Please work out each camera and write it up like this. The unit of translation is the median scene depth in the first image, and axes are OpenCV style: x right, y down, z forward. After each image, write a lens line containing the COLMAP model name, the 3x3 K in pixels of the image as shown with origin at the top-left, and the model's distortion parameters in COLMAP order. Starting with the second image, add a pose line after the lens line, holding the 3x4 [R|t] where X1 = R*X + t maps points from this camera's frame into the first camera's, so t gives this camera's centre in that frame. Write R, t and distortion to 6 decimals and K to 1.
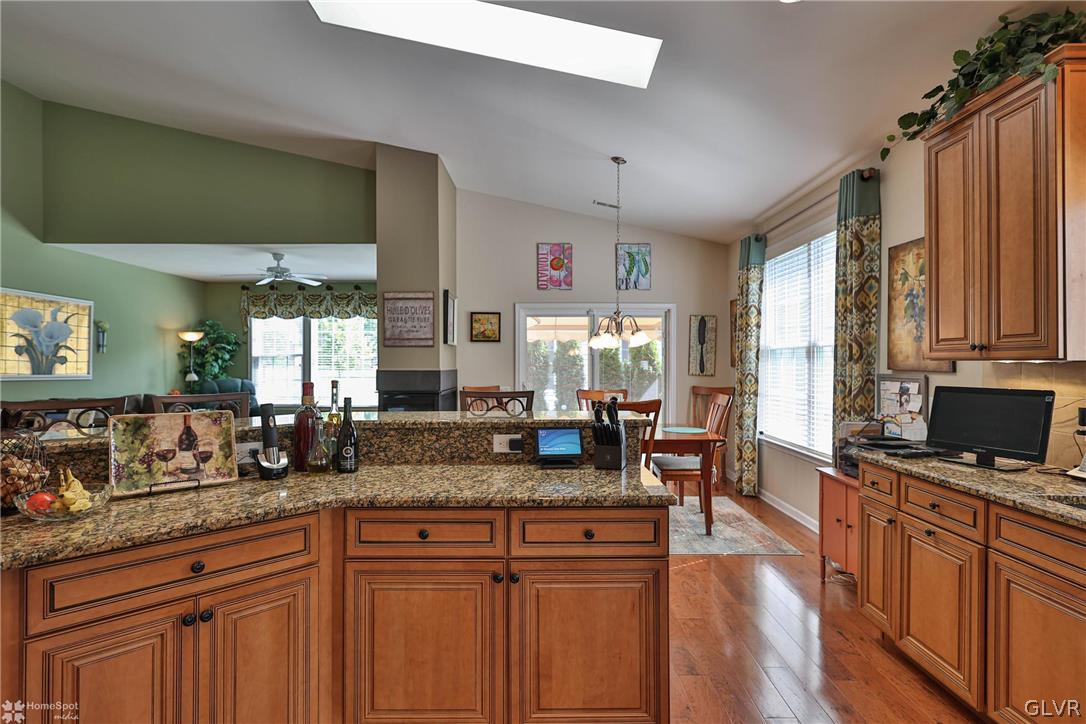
lens RADIAL K [[532.5, 0, 547.7], [0, 532.5, 362.4], [0, 0, 1]] dist [-0.000158, -0.000139]
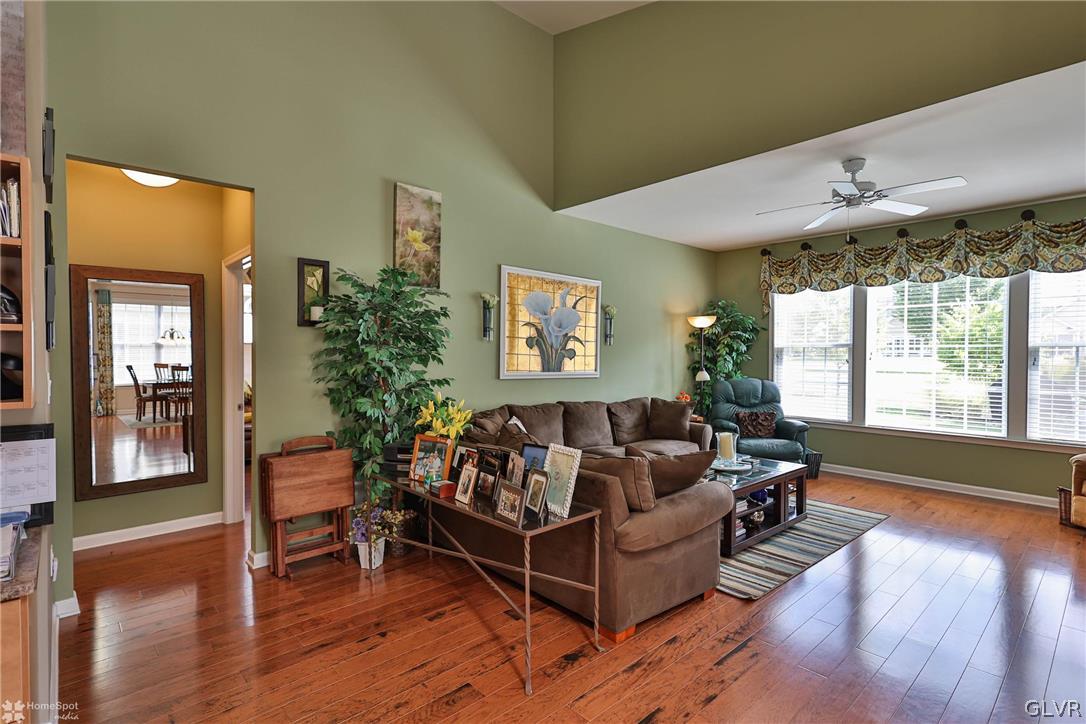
lens RADIAL K [[530.3, 0, 546.8], [0, 530.3, 357.3], [0, 0, 1]] dist [0.001786, 0.000888]
pose [[0.668900, 0.007562, -0.743314, -0.409833], [-0.001131, 0.999957, 0.009156, -0.008112], [0.743352, -0.005284, 0.668880, 0.529530]]
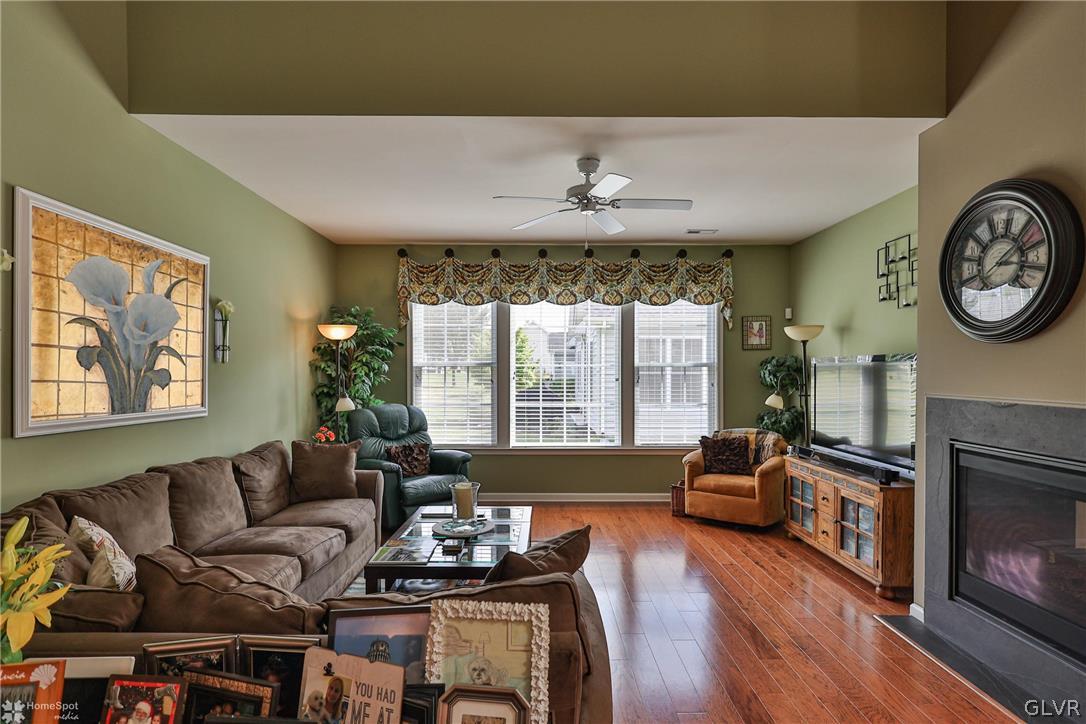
lens RADIAL K [[558.4, 0, 543.9], [0, 558.4, 373.4], [0, 0, 1]] dist [-0.000222, 0.000089]
pose [[0.999989, -0.001458, 0.004493, -0.724858], [0.001423, 0.999968, 0.007862, -0.014725], [-0.004505, -0.007856, 0.999959, 0.639804]]
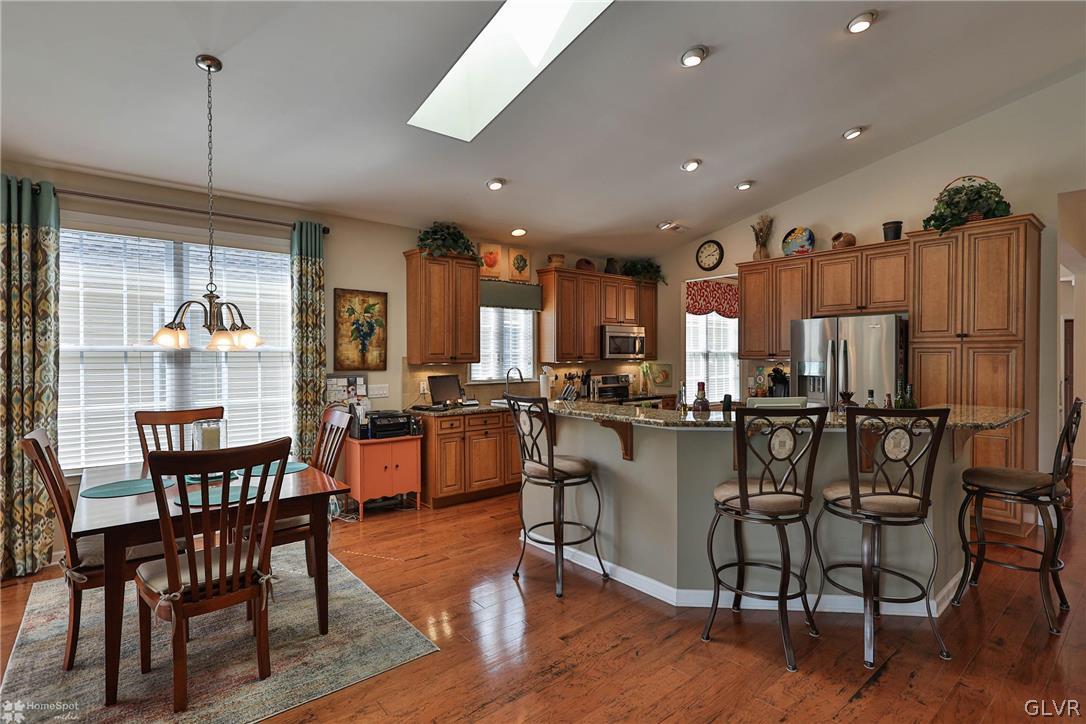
lens RADIAL K [[534.2, 0, 543.0], [0, 534.2, 362.0], [0, 0, 1]] dist [0.000477, 0.000083]
pose [[-0.636404, -0.007823, 0.771316, -0.545495], [0.002954, 0.999917, 0.012579, -0.016844], [-0.771350, 0.010284, -0.636328, 0.938887]]
